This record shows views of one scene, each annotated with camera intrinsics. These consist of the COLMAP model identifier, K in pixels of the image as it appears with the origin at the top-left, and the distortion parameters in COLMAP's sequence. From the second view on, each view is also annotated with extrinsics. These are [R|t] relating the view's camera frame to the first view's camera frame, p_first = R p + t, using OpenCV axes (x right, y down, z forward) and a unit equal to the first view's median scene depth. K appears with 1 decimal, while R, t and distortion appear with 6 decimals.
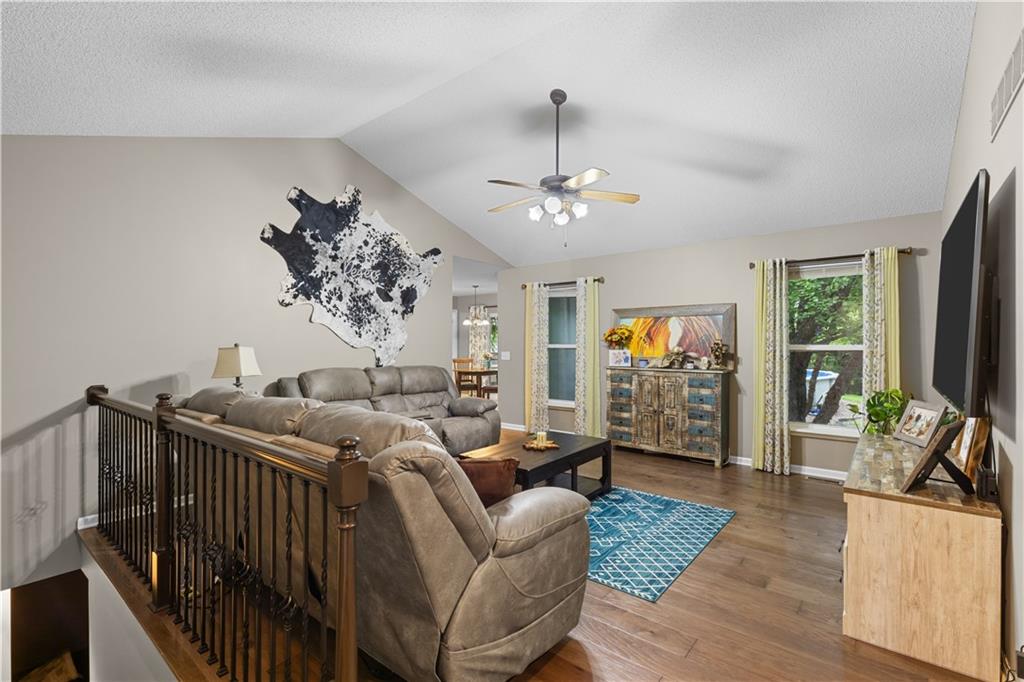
lens RADIAL K [[464.8, 0, 525.2], [0, 464.8, 345.1], [0, 0, 1]] dist [0.001799, 0.001088]
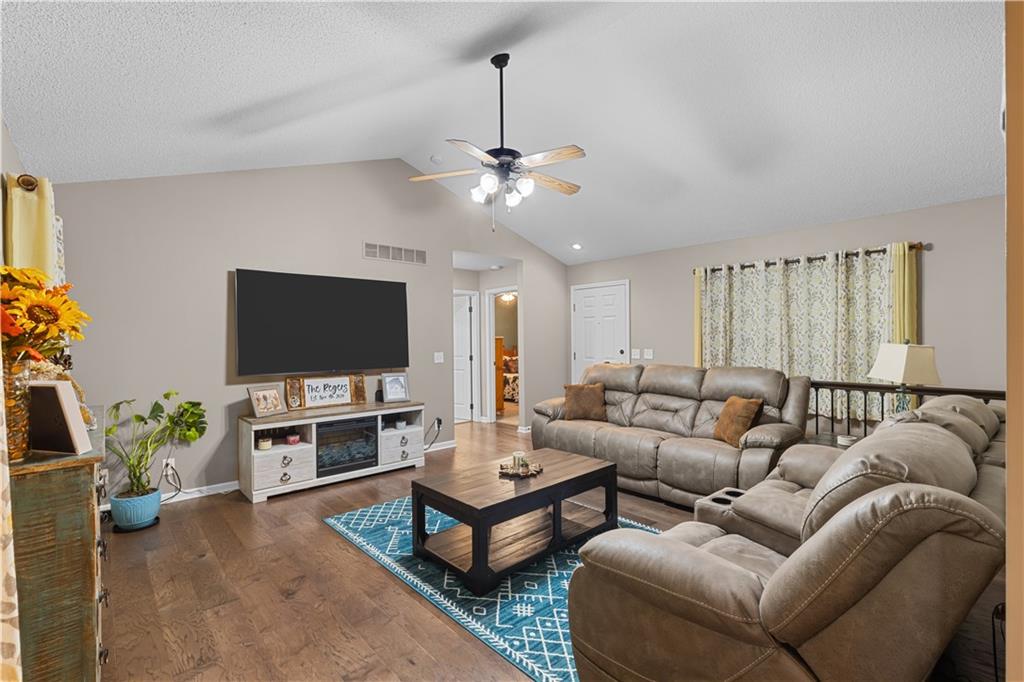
lens RADIAL K [[464.8, 0, 513.6], [0, 464.8, 341.8], [0, 0, 1]] dist [0.001799, 0.001088]
pose [[-0.985968, 0.004123, 0.166884, -0.090680], [0.005573, 0.999951, 0.008221, -0.015271], [-0.166842, 0.009036, -0.985942, 1.742800]]
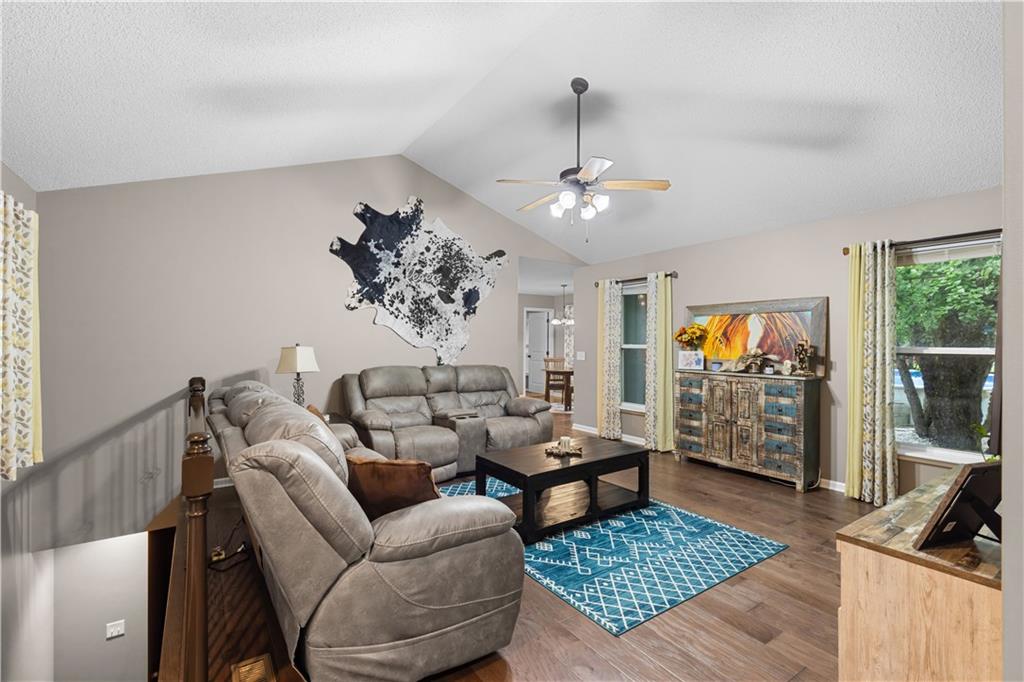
lens RADIAL K [[464.8, 0, 520.7], [0, 464.8, 340.8], [0, 0, 1]] dist [0.001799, 0.001088]
pose [[0.958798, 0.002182, -0.284081, 0.210969], [-0.003808, 0.999979, -0.005170, -0.005615], [0.284064, 0.006038, 0.958786, 0.051416]]
